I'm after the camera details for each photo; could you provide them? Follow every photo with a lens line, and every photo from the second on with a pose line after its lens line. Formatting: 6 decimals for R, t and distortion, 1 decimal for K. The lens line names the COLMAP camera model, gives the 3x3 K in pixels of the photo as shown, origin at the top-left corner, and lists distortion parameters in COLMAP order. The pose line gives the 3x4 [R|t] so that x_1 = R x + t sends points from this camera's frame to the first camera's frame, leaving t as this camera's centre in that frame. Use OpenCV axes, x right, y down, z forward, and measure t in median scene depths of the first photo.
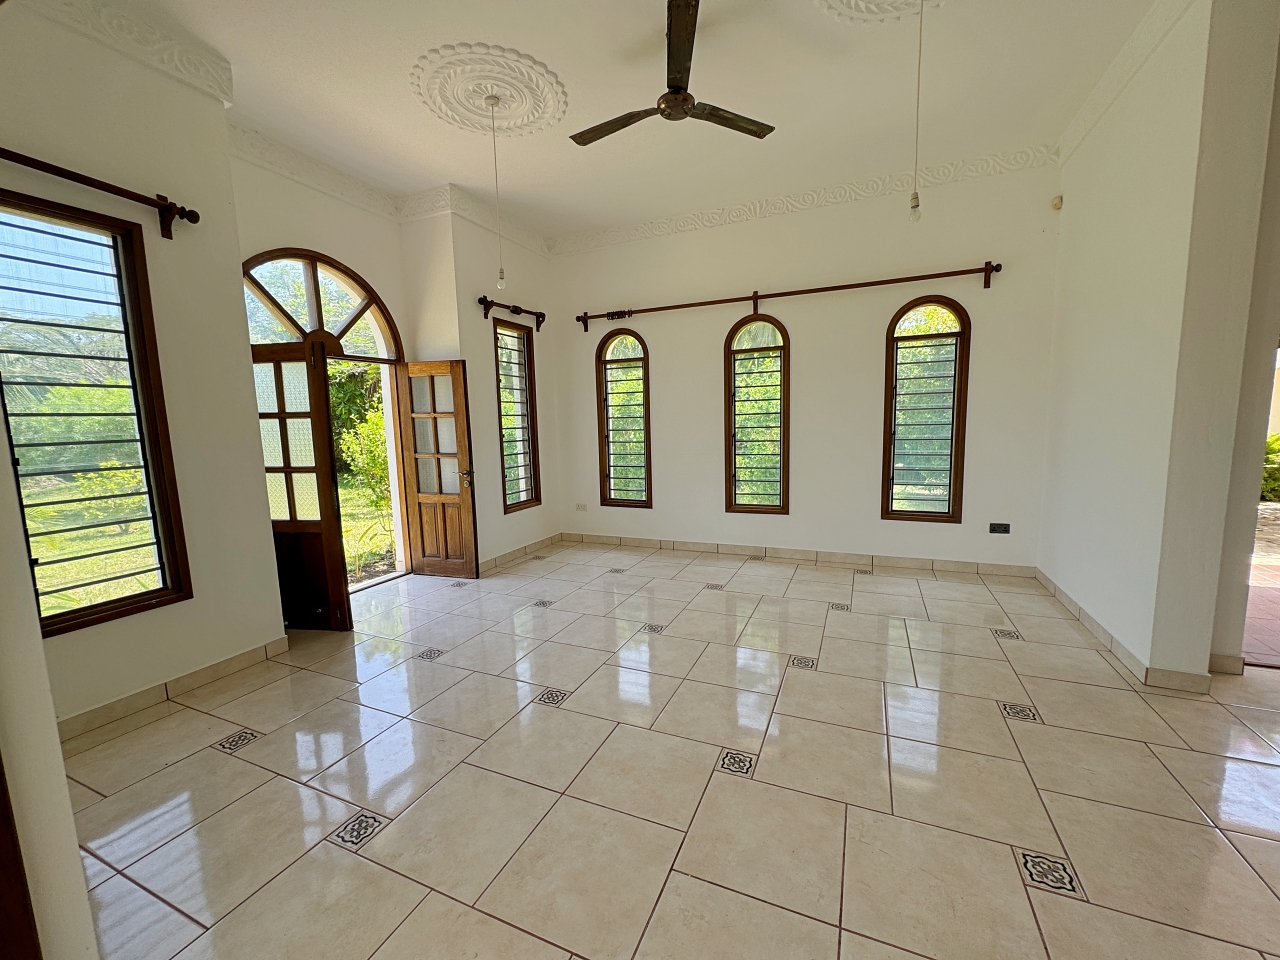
lens RADIAL K [[515.5, 0, 637.7], [0, 515.5, 480.8], [0, 0, 1]] dist [0.004826, 0.000216]
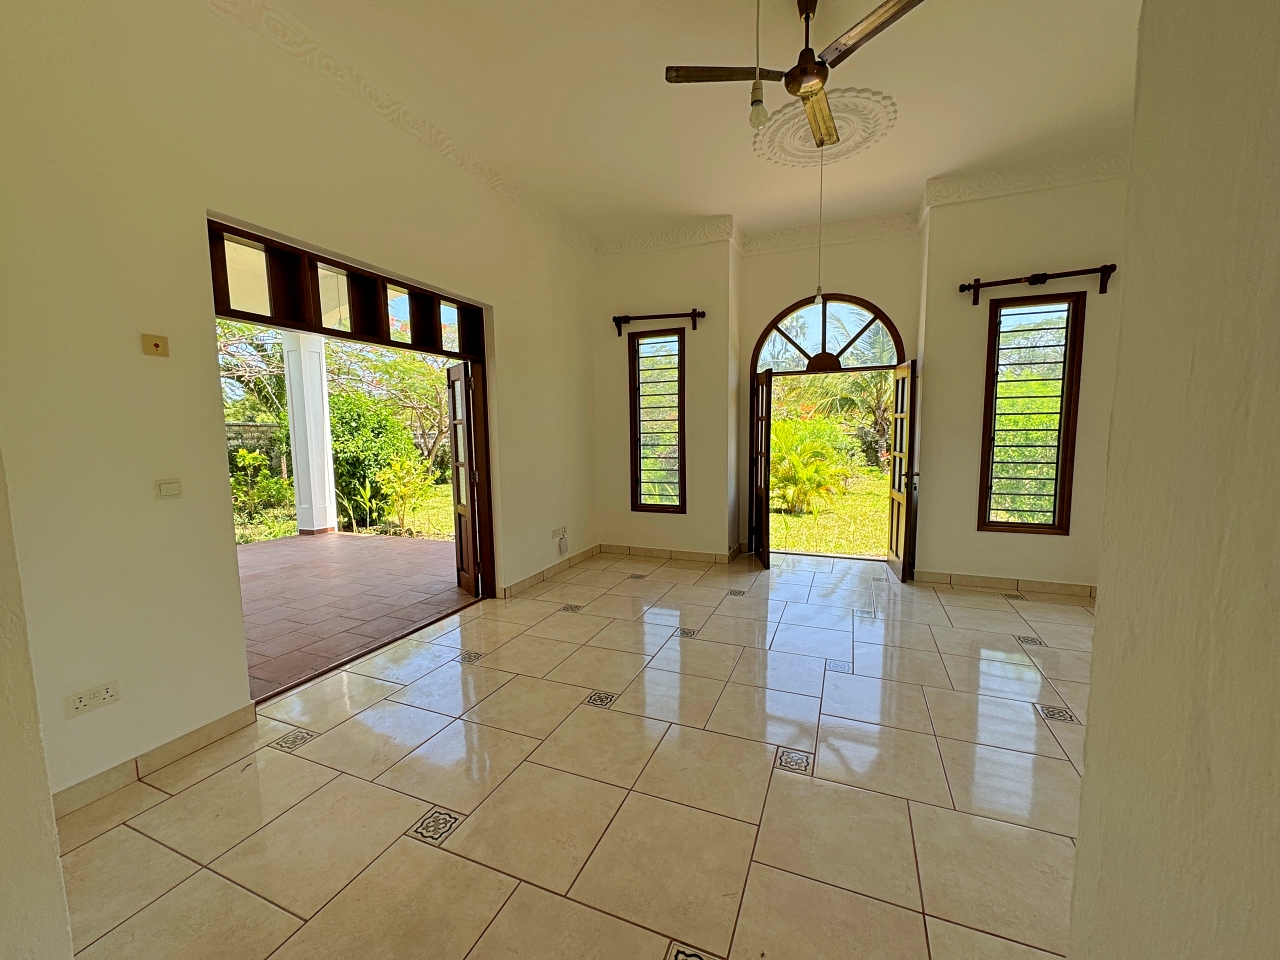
lens RADIAL K [[510.8, 0, 637.0], [0, 510.8, 482.9], [0, 0, 1]] dist [-0.004678, -0.000207]
pose [[0.019420, 0.122473, -0.992282, 0.703441], [-0.106591, 0.987066, 0.119744, -0.067775], [0.994113, 0.103443, 0.032223, 0.511271]]
